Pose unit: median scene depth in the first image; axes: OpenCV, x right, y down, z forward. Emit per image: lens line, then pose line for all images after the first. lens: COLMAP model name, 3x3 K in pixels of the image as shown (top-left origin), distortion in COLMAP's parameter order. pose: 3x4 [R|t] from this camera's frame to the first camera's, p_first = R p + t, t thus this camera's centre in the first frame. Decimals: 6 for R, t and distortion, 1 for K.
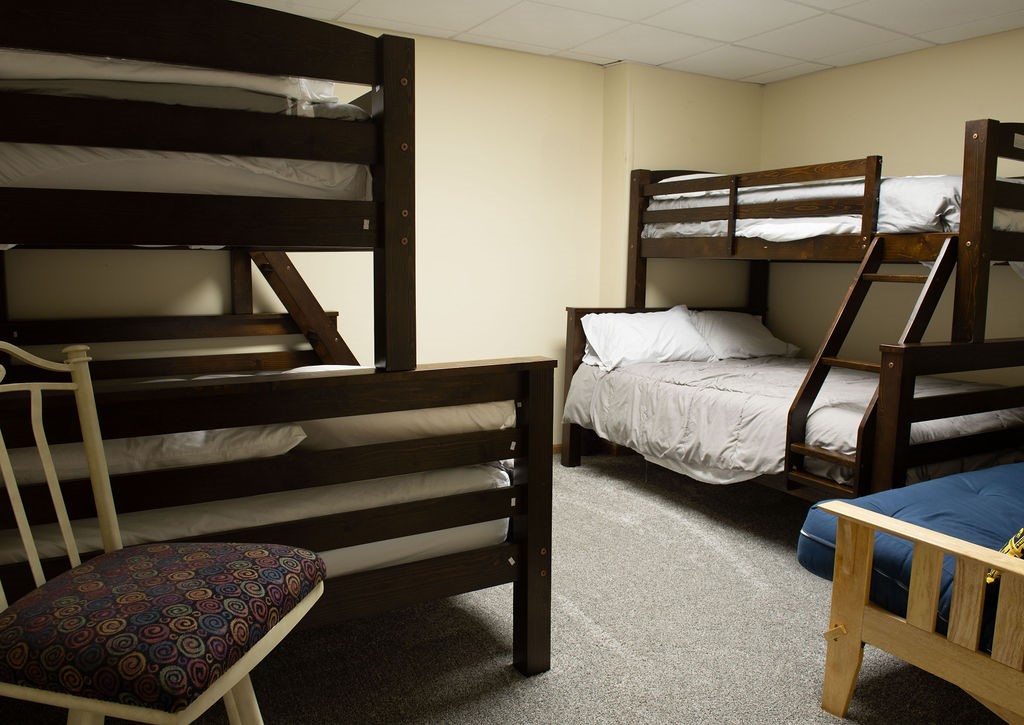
lens RADIAL K [[755.0, 0, 512.2], [0, 755.0, 362.2], [0, 0, 1]] dist [-0.047756, 0.001959]
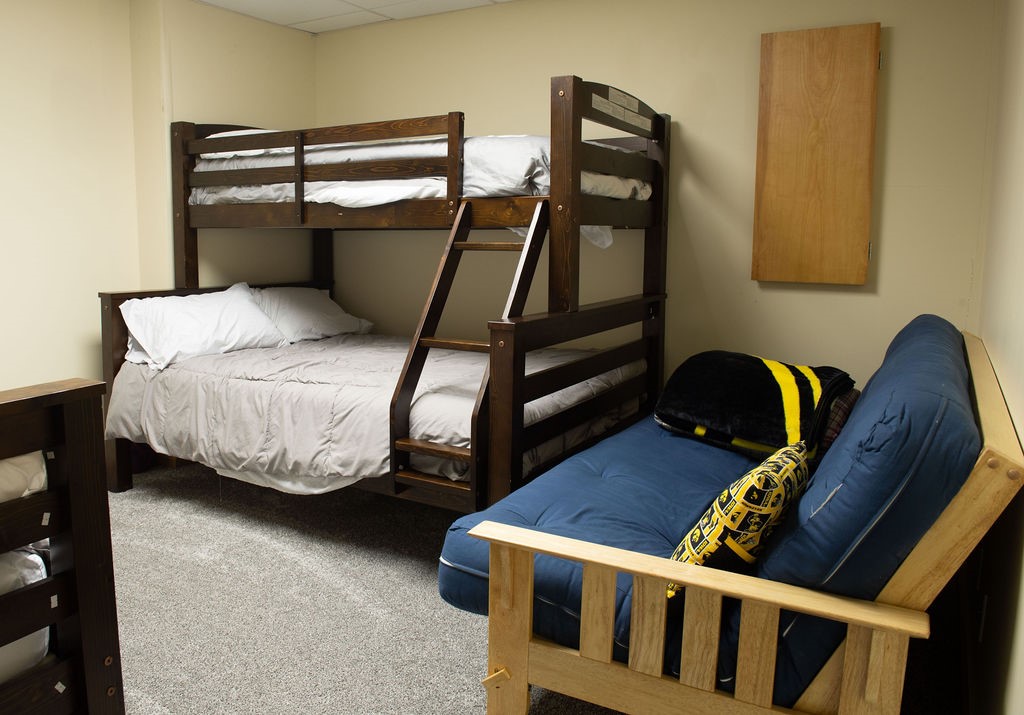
lens RADIAL K [[792.7, 0, 432.0], [0, 792.7, 327.8], [0, 0, 1]] dist [-0.044213, -0.007583]
pose [[0.884415, -0.070936, 0.461280, -0.002751], [0.075450, 0.997112, 0.008676, -0.025541], [-0.460563, 0.027130, 0.887212, 0.164900]]
